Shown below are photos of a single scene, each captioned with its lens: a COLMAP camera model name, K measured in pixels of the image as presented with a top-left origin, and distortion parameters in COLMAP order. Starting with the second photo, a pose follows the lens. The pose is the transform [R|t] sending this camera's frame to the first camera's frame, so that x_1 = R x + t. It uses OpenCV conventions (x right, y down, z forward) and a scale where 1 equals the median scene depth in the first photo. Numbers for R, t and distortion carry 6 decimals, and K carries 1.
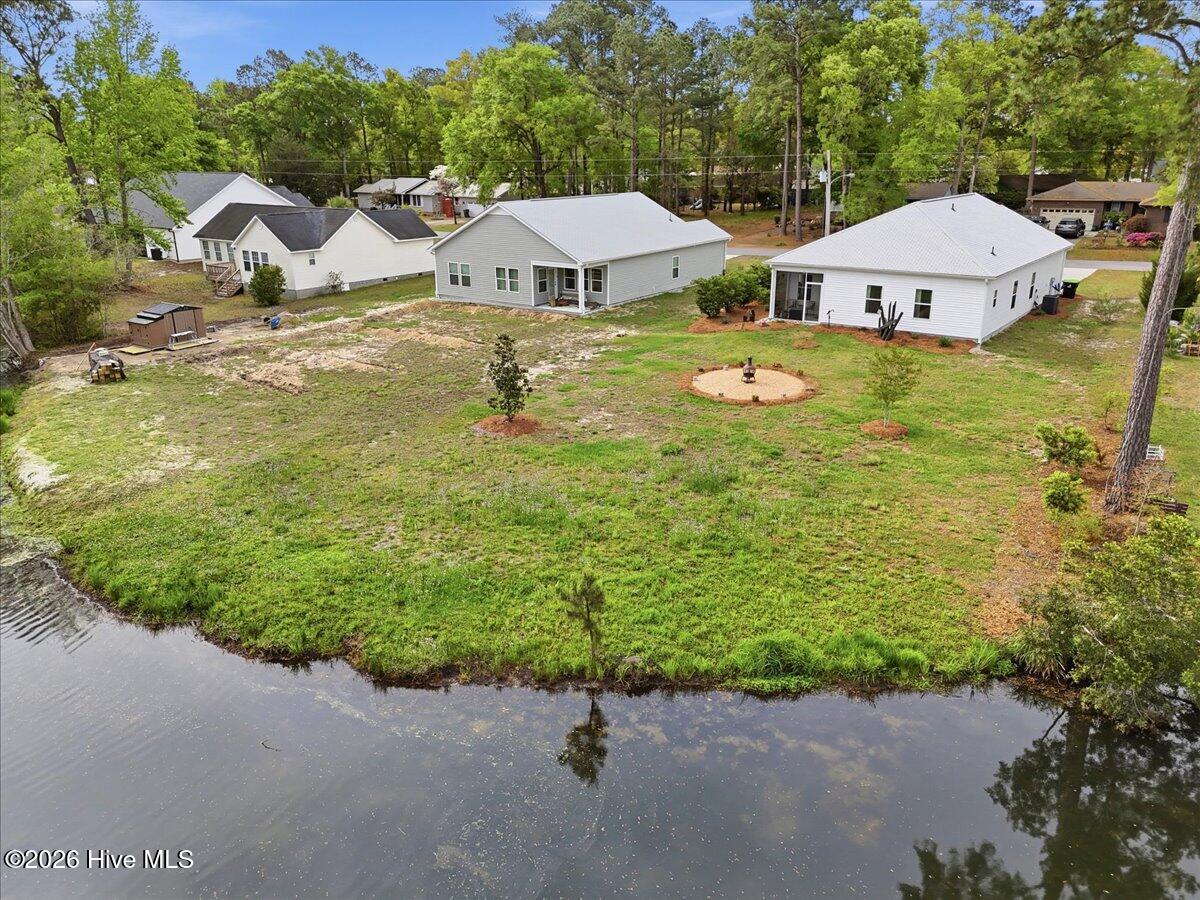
lens RADIAL K [[880.1, 0, 600.0], [0, 880.1, 450.0], [0, 0, 1]] dist [0.080964, -0.078318]
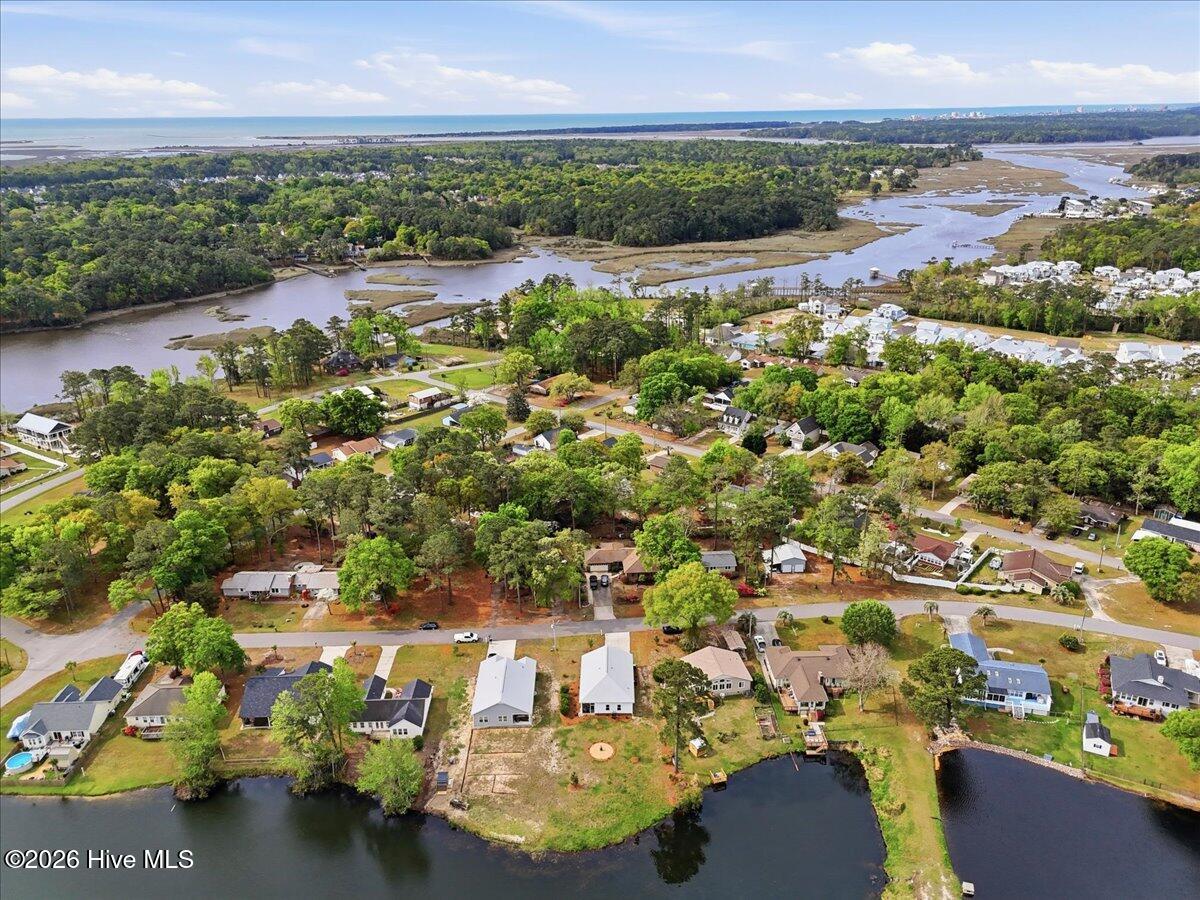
lens RADIAL K [[880.1, 0, 600.0], [0, 880.1, 450.0], [0, 0, 1]] dist [0.080964, -0.078318]
pose [[0.811244, -0.216544, 0.543132, -2.273800], [0.199652, 0.975653, 0.090779, -2.284089], [-0.549565, 0.034793, 0.834726, -3.309988]]
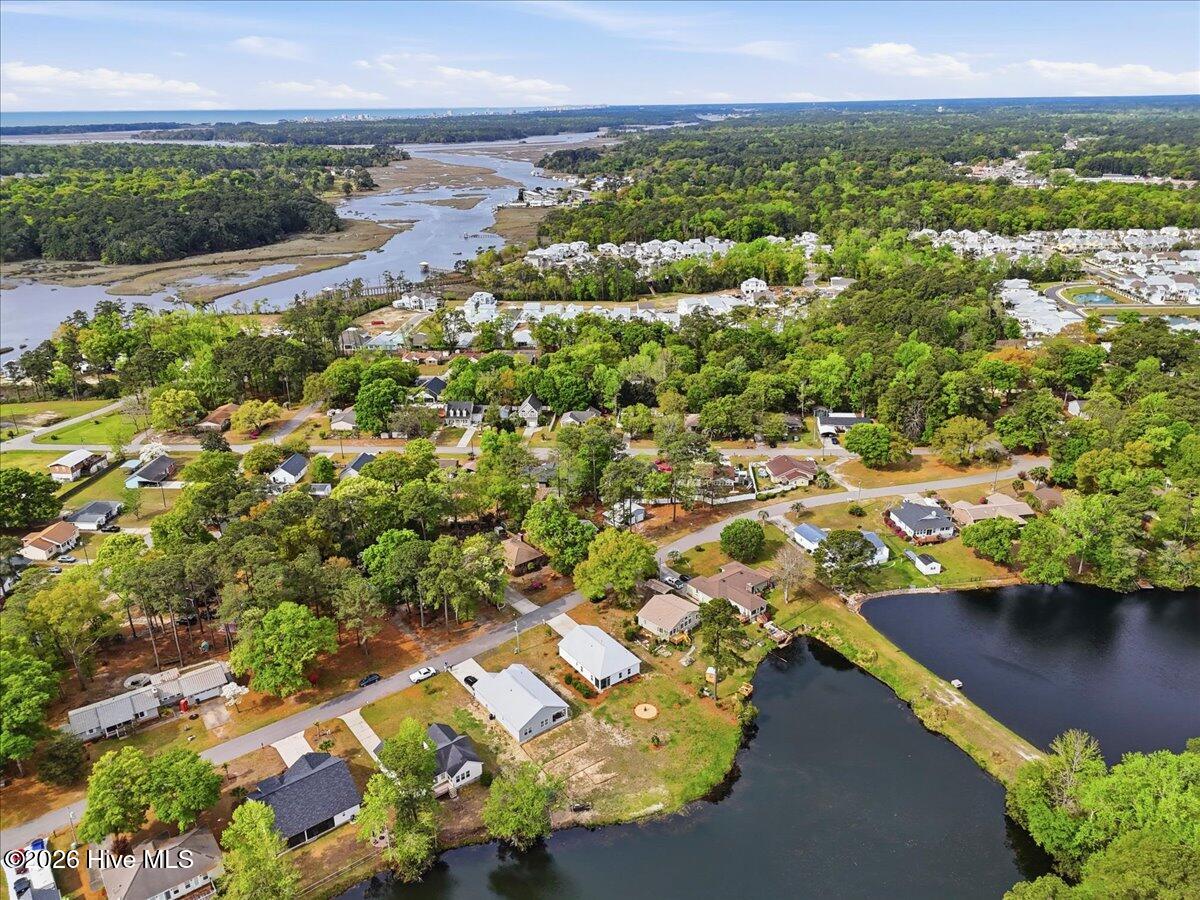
lens RADIAL K [[880.1, 0, 600.0], [0, 880.1, 450.0], [0, 0, 1]] dist [0.080964, -0.078318]
pose [[0.309857, -0.349373, 0.884266, -4.220397], [0.322969, 0.913415, 0.247718, -3.029945], [-0.894248, 0.208833, 0.395865, -1.158750]]
